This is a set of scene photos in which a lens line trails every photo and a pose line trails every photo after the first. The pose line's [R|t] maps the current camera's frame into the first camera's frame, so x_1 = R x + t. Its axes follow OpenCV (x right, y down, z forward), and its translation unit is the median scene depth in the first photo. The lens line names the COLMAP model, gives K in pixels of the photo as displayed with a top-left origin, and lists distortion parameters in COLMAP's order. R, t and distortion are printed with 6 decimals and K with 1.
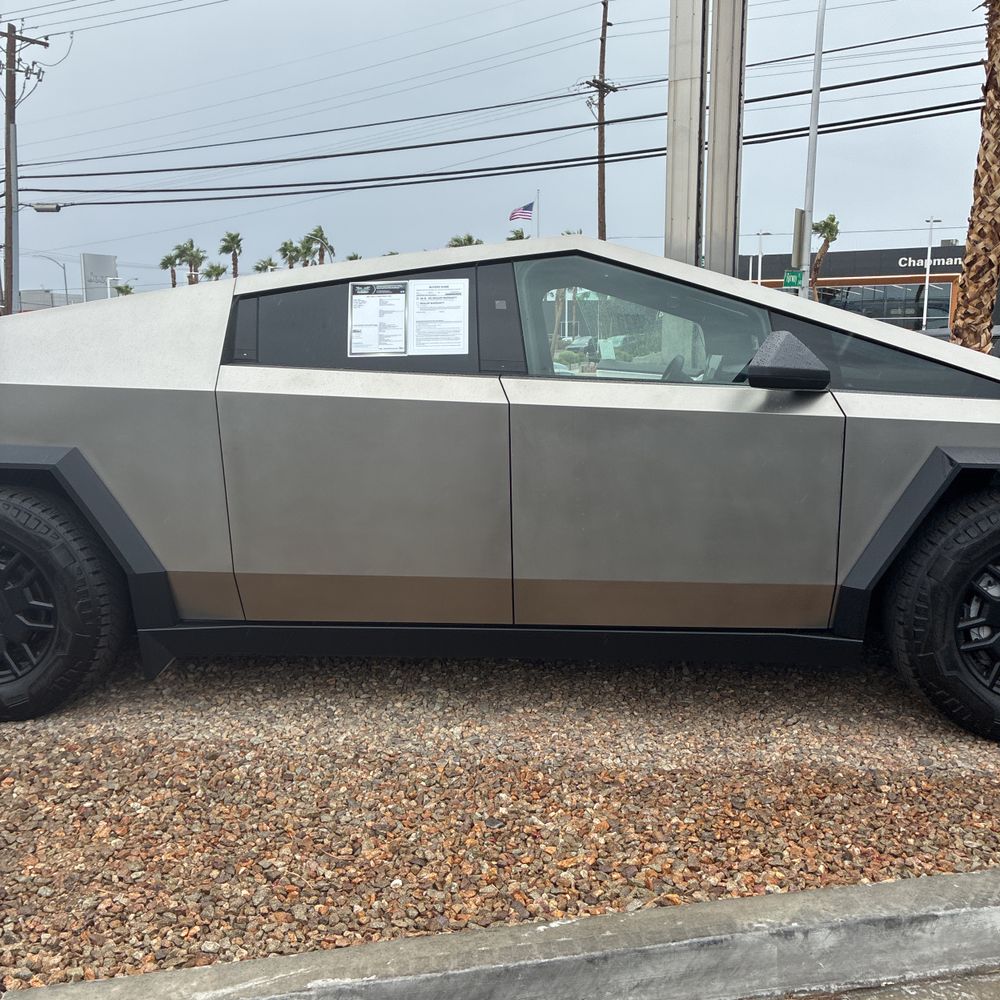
lens RADIAL K [[993.8, 0, 489.2], [0, 993.8, 505.0], [0, 0, 1]] dist [0.035154, -0.041551]
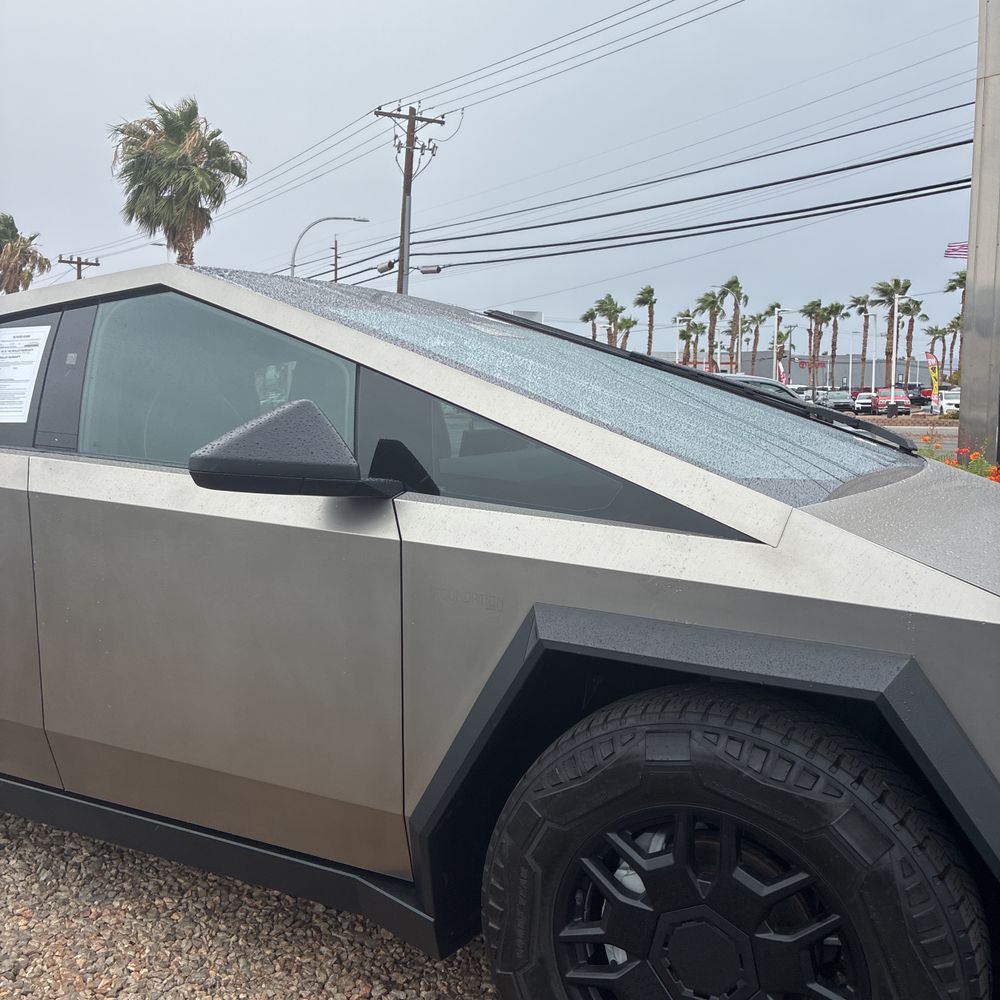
lens RADIAL K [[1002.0, 0, 500.7], [0, 1002.0, 488.8], [0, 0, 1]] dist [0.026679, -0.013627]
pose [[0.914125, 0.044246, -0.403012, 0.611790], [-0.070615, 0.996209, -0.050799, -0.086241], [0.399236, 0.074895, 0.913784, 0.435277]]
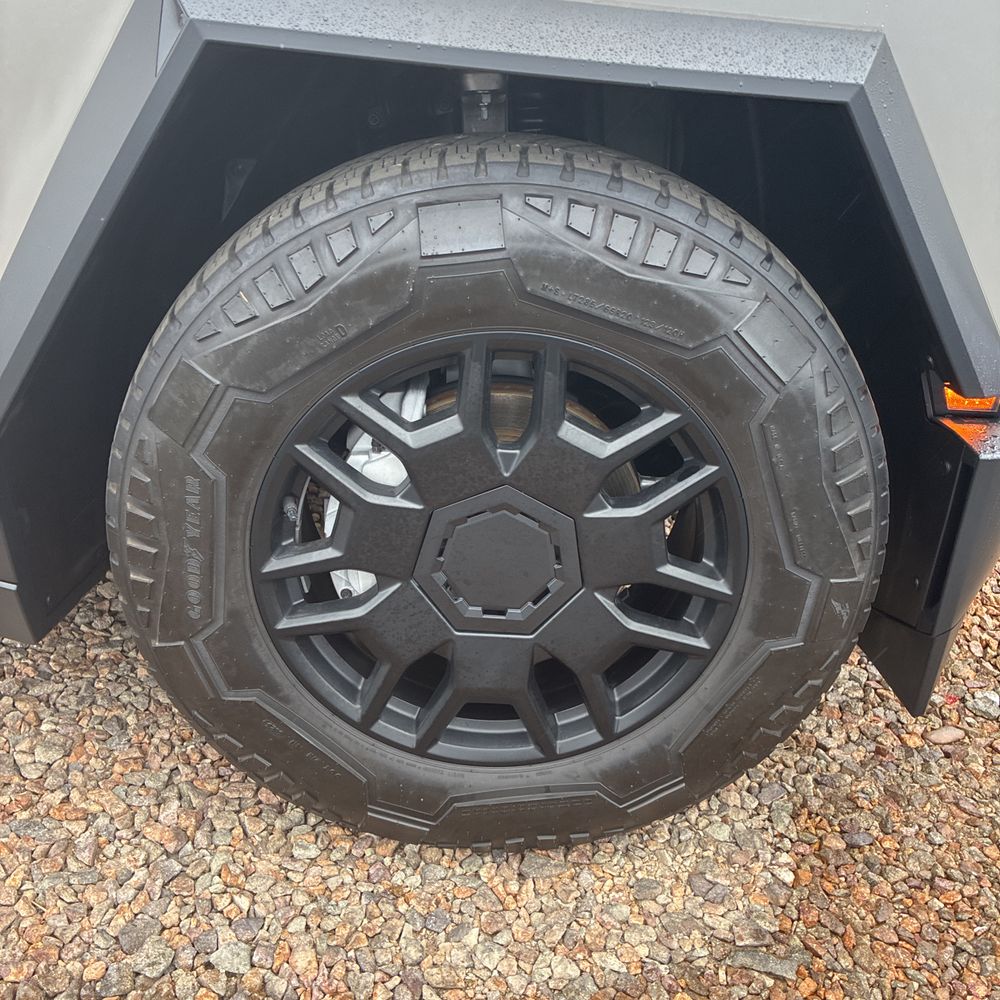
lens RADIAL K [[1002.0, 0, 500.7], [0, 1002.0, 488.8], [0, 0, 1]] dist [0.026679, -0.013627]
pose [[0.995506, 0.035805, 0.087674, 0.485995], [-0.060331, 0.953378, 0.295686, -0.006368], [-0.073000, -0.299646, 0.951253, 0.645277]]
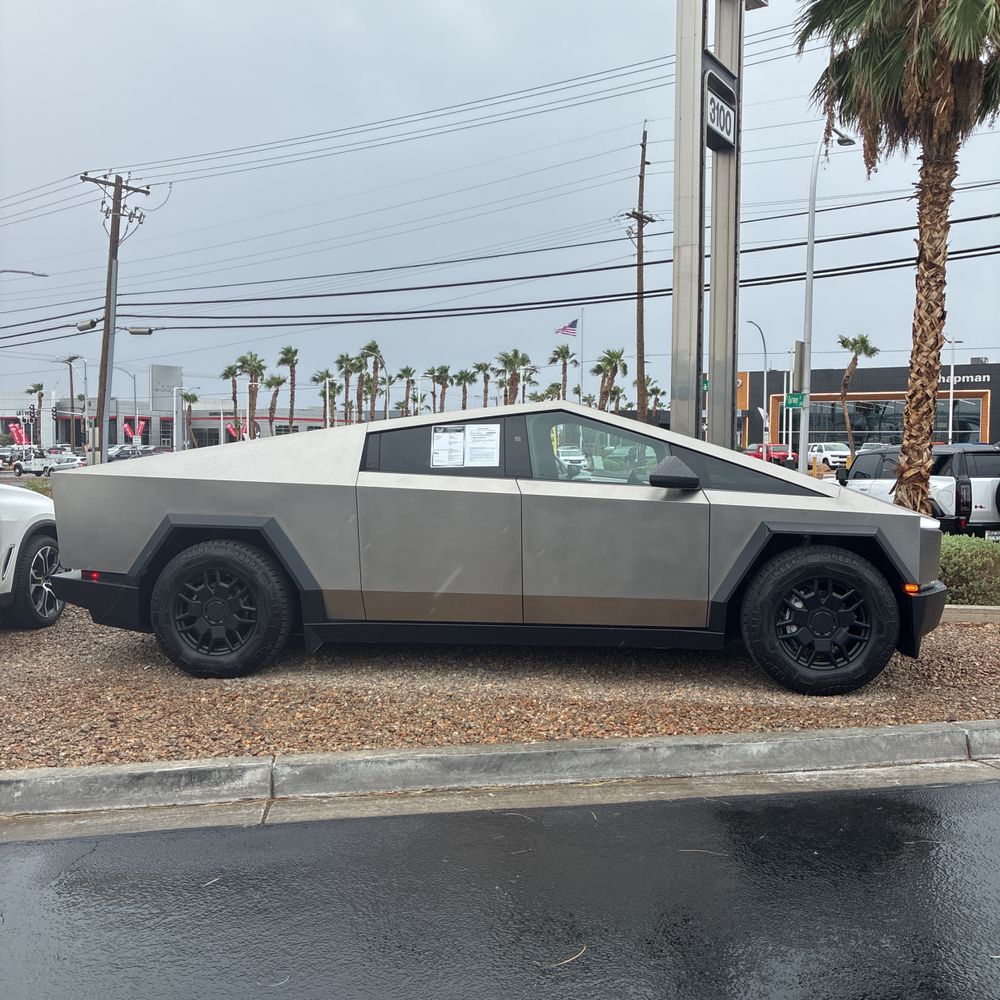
lens RADIAL K [[1002.0, 0, 500.7], [0, 1002.0, 488.8], [0, 0, 1]] dist [0.026679, -0.013627]
pose [[0.999359, 0.010873, -0.034107, 0.042254], [-0.014974, 0.992366, -0.122412, 0.101756], [0.032515, 0.122845, 0.991893, -0.733323]]
